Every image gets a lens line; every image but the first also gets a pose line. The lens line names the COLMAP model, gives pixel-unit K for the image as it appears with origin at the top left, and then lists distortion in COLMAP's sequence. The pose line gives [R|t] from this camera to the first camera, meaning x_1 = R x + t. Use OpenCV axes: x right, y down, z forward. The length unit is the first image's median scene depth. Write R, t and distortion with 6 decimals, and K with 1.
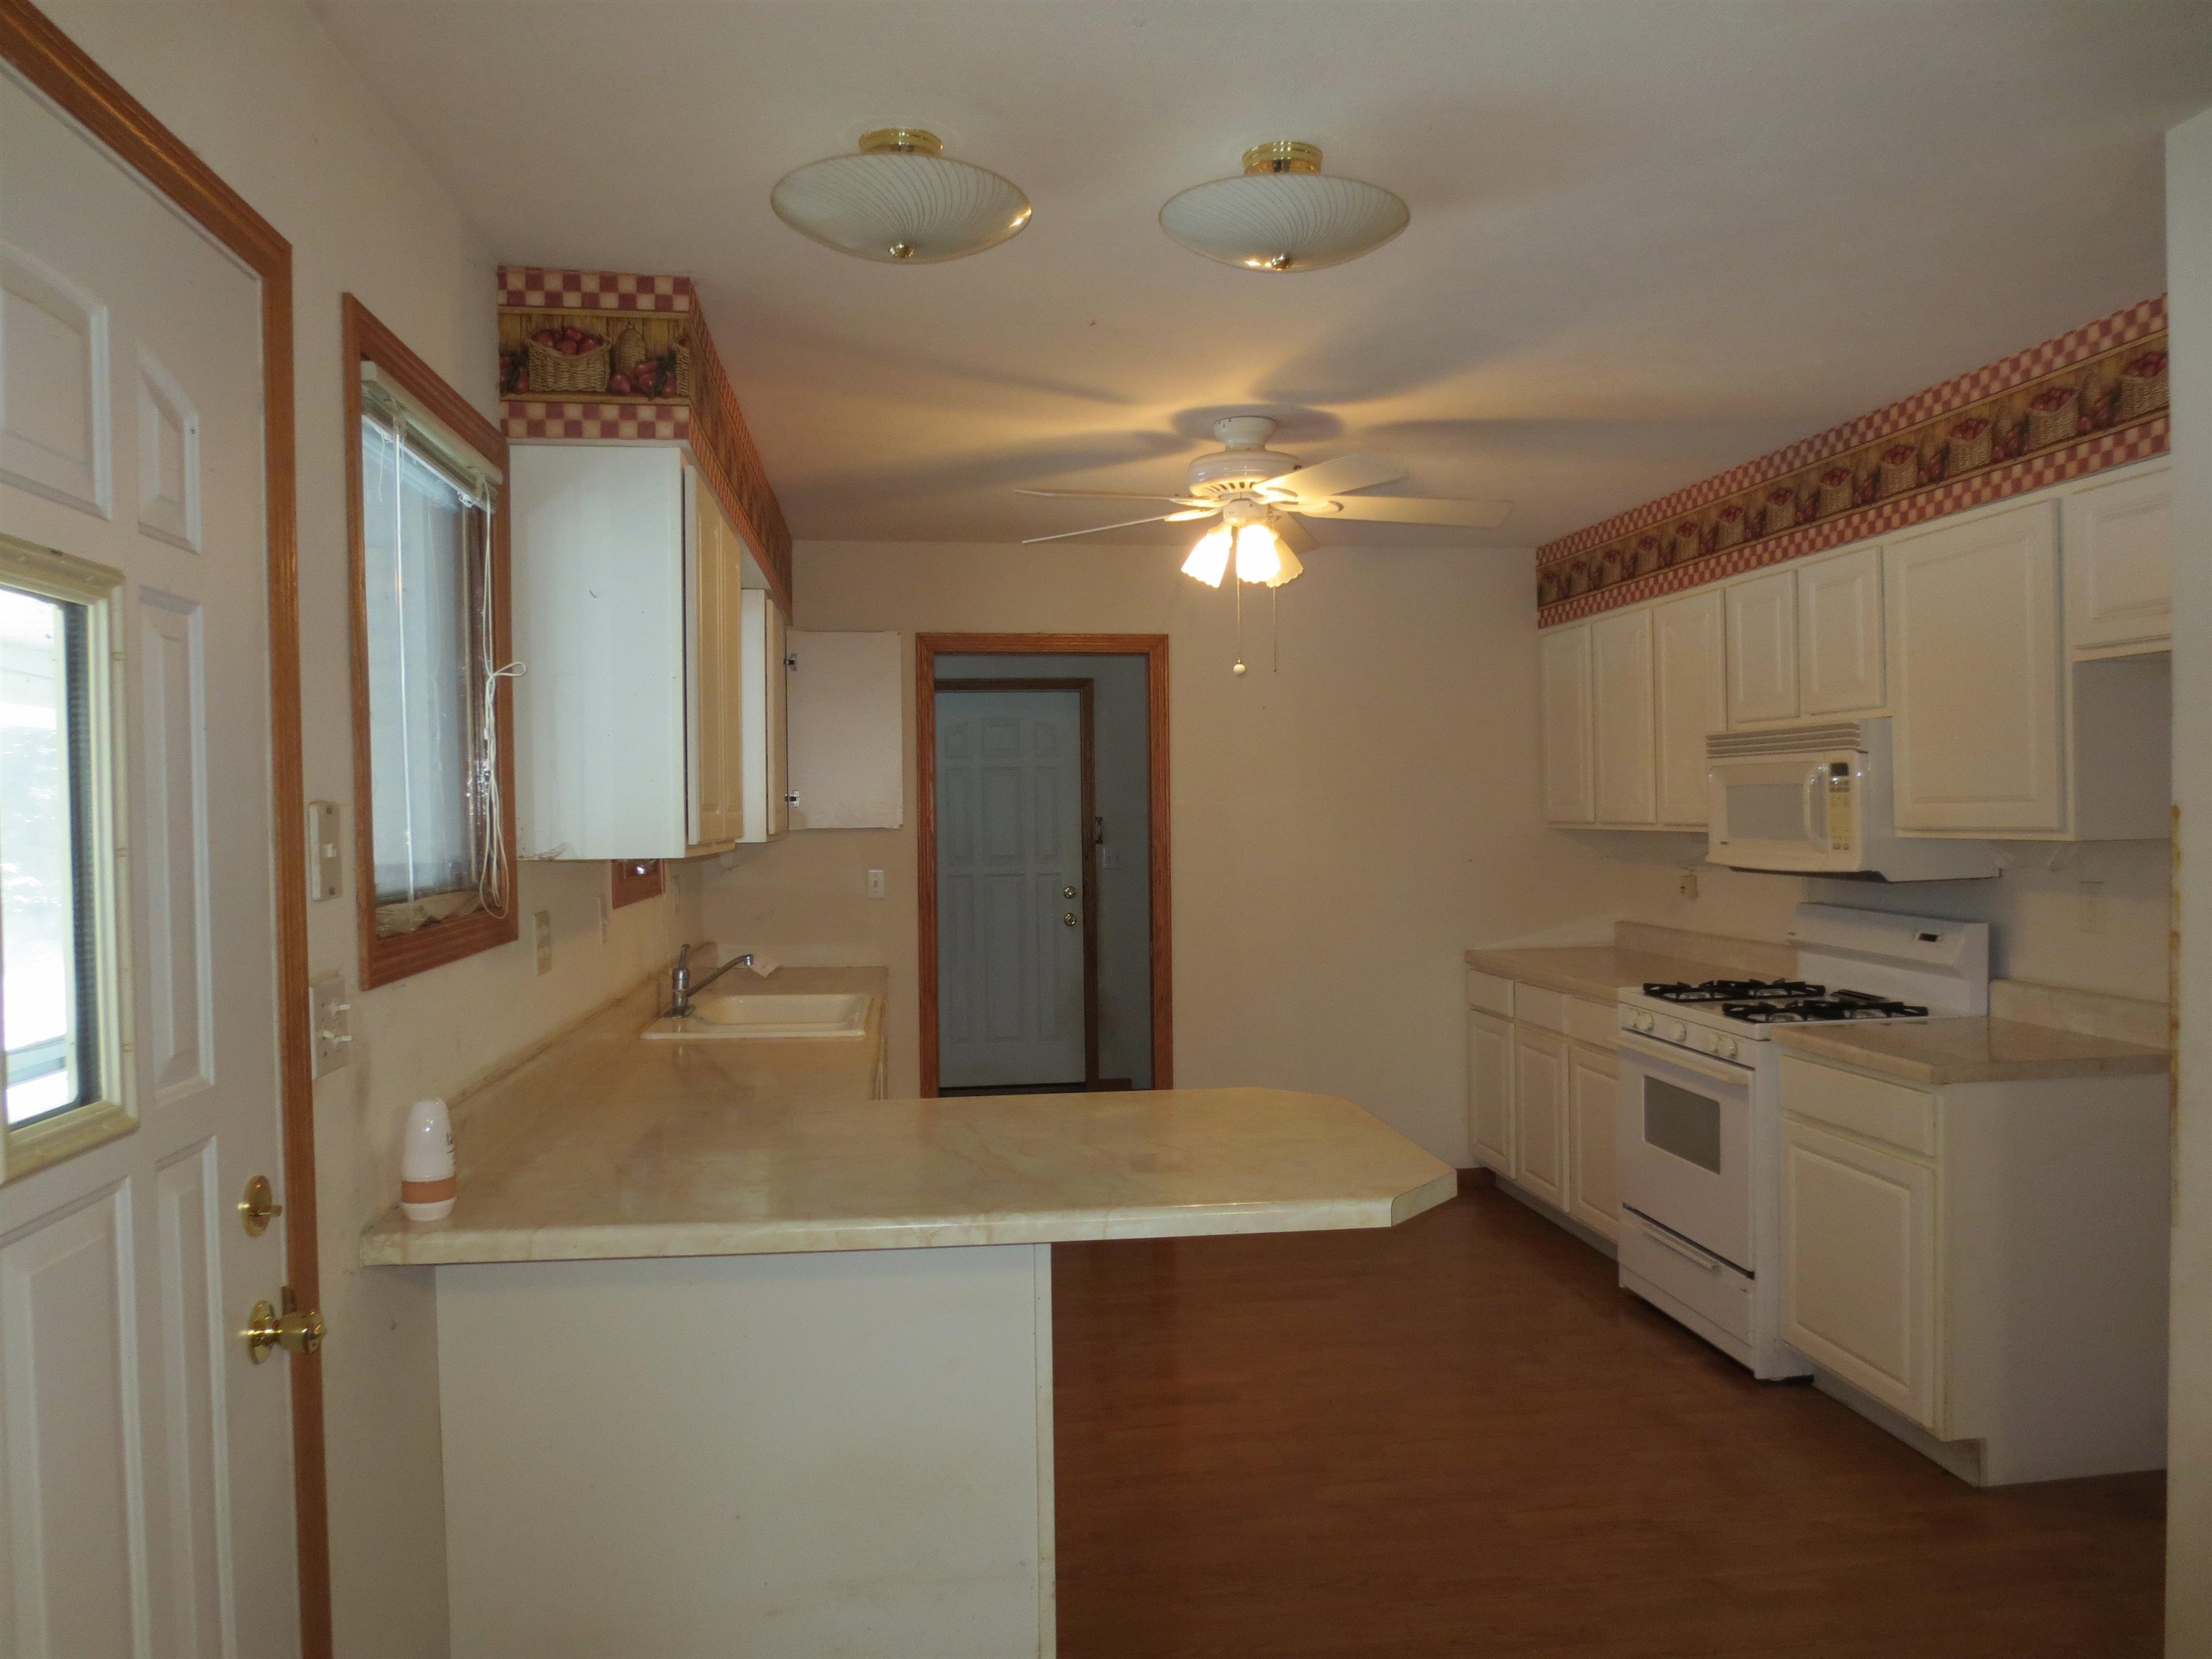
lens RADIAL K [[1641.7, 0, 1107.7], [0, 1641.7, 821.1], [0, 0, 1]] dist [-0.033231, 0.000133]
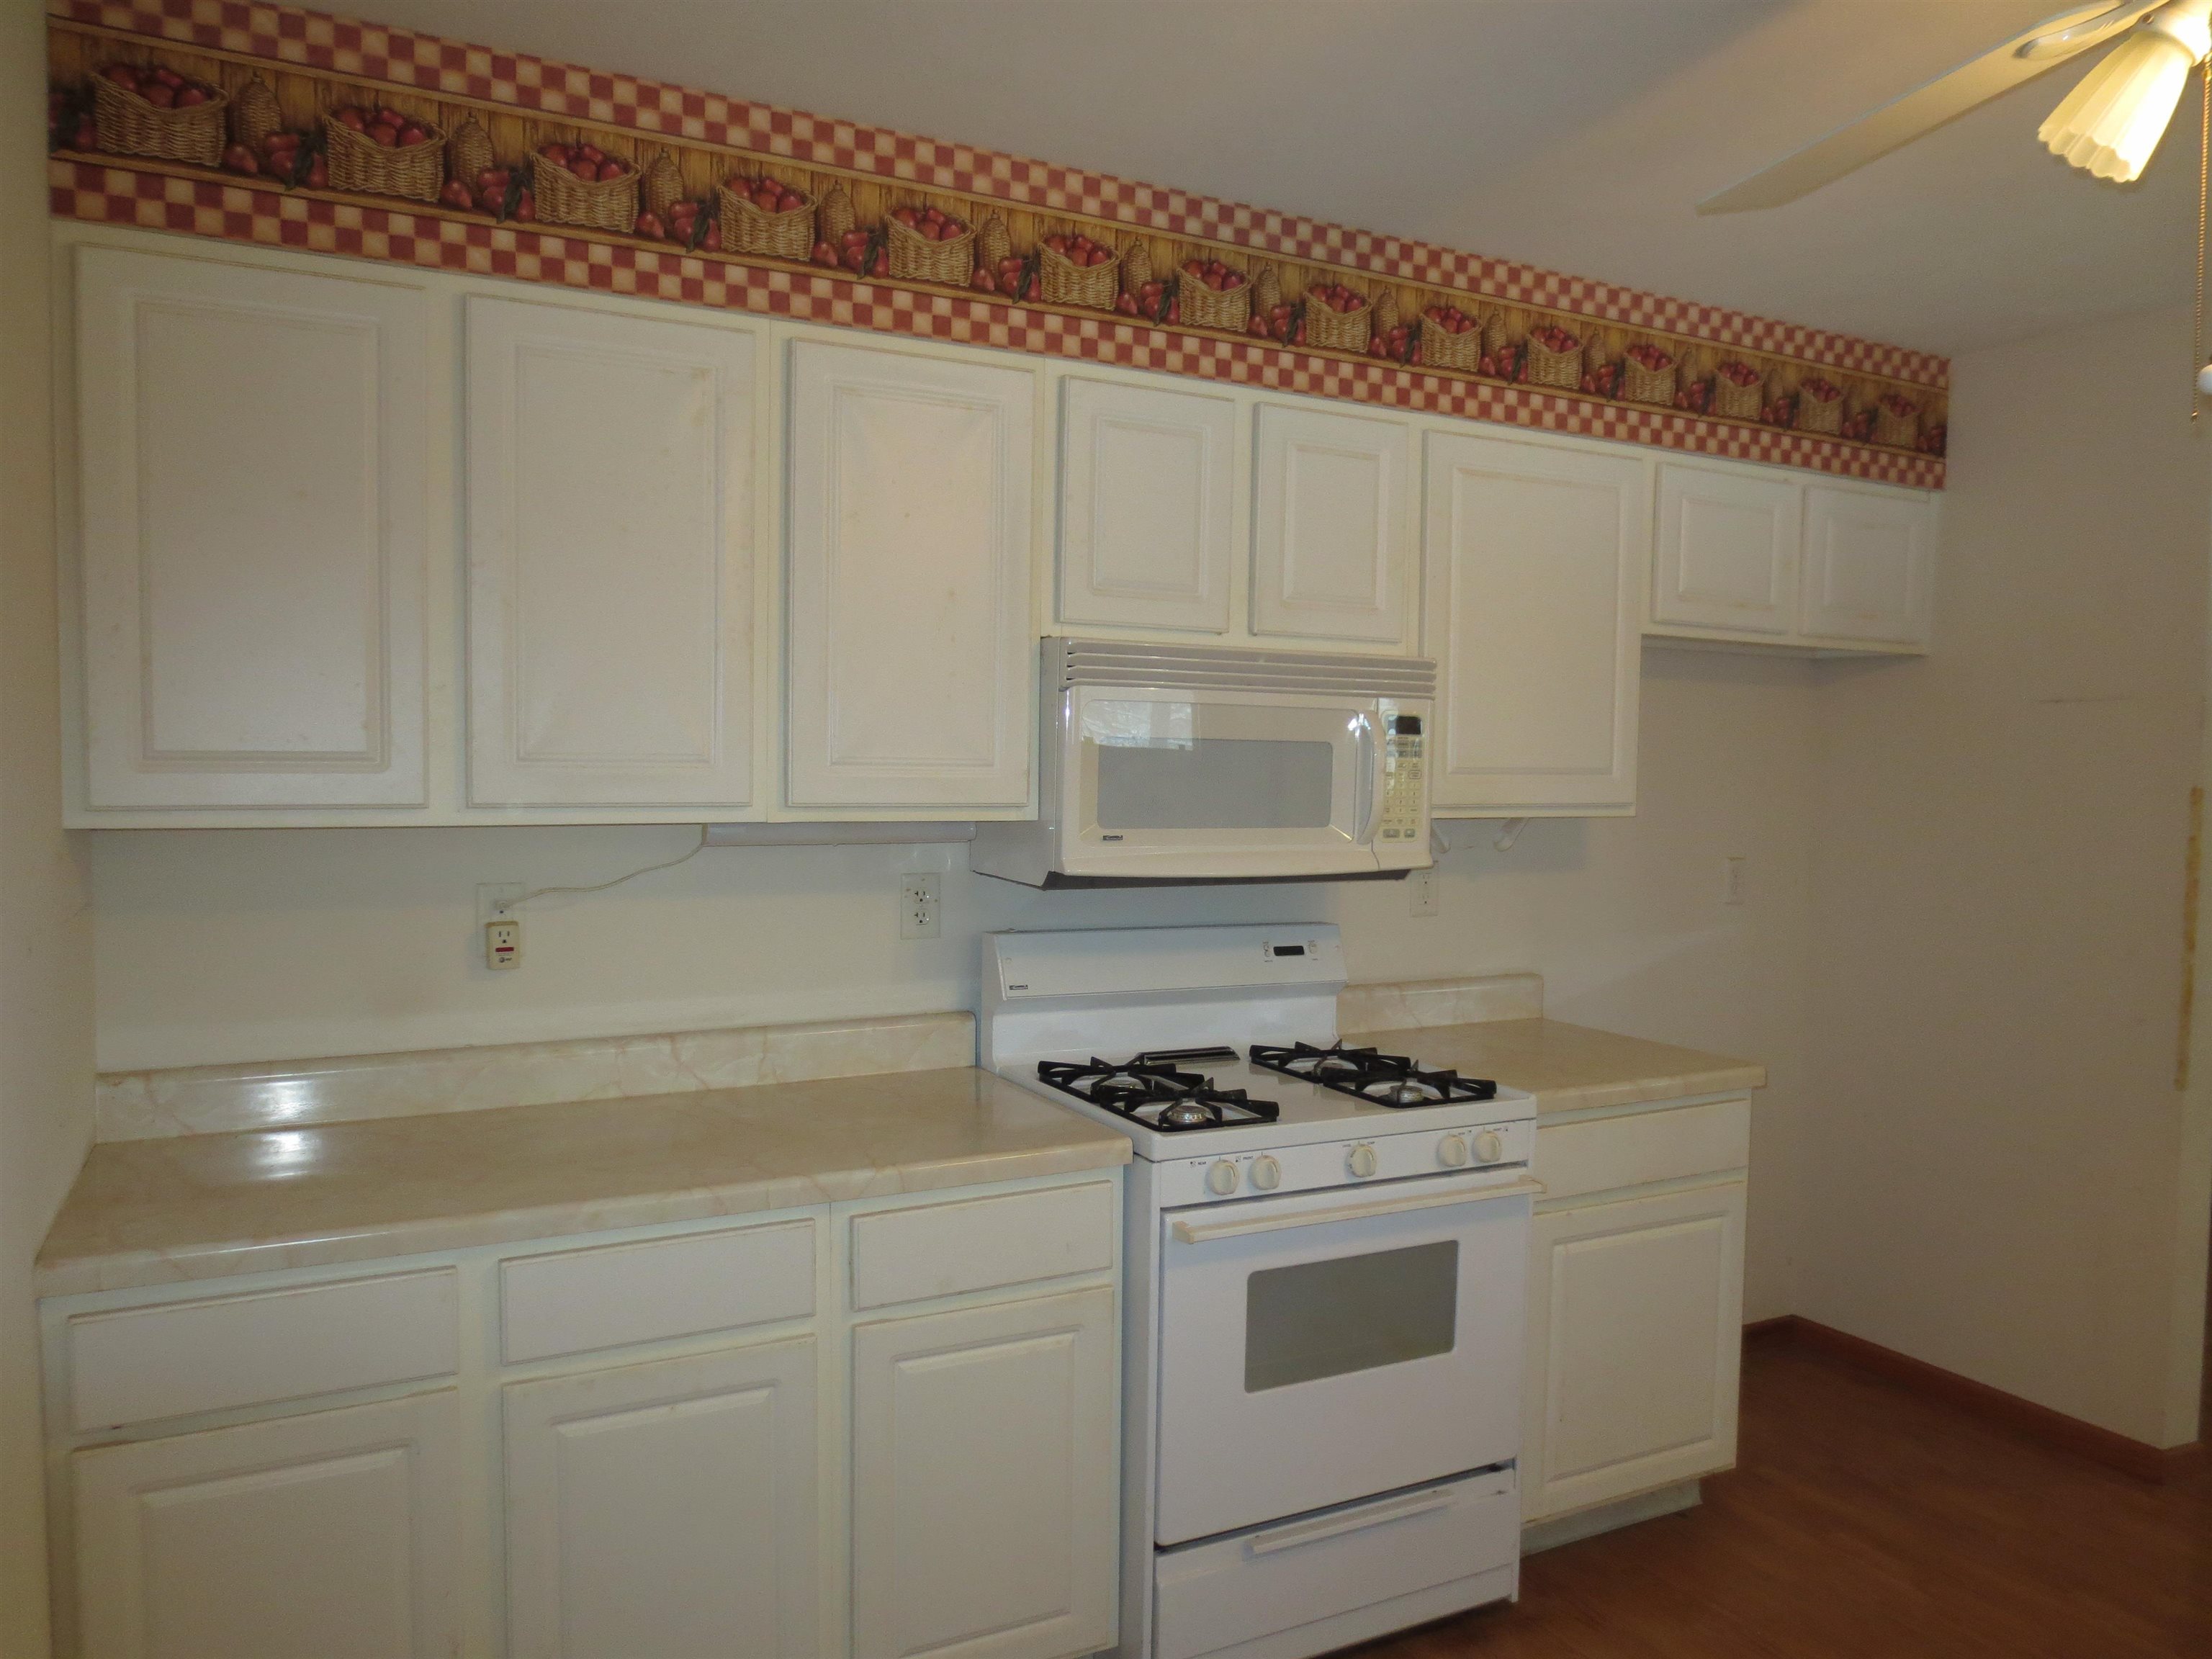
lens RADIAL K [[1641.7, 0, 1107.7], [0, 1641.7, 821.1], [0, 0, 1]] dist [-0.033231, 0.000133]
pose [[-0.375042, -0.027706, 0.926594, -0.167338], [-0.002204, 0.999577, 0.028996, -0.010349], [-0.927005, 0.008832, -0.374944, 1.389490]]
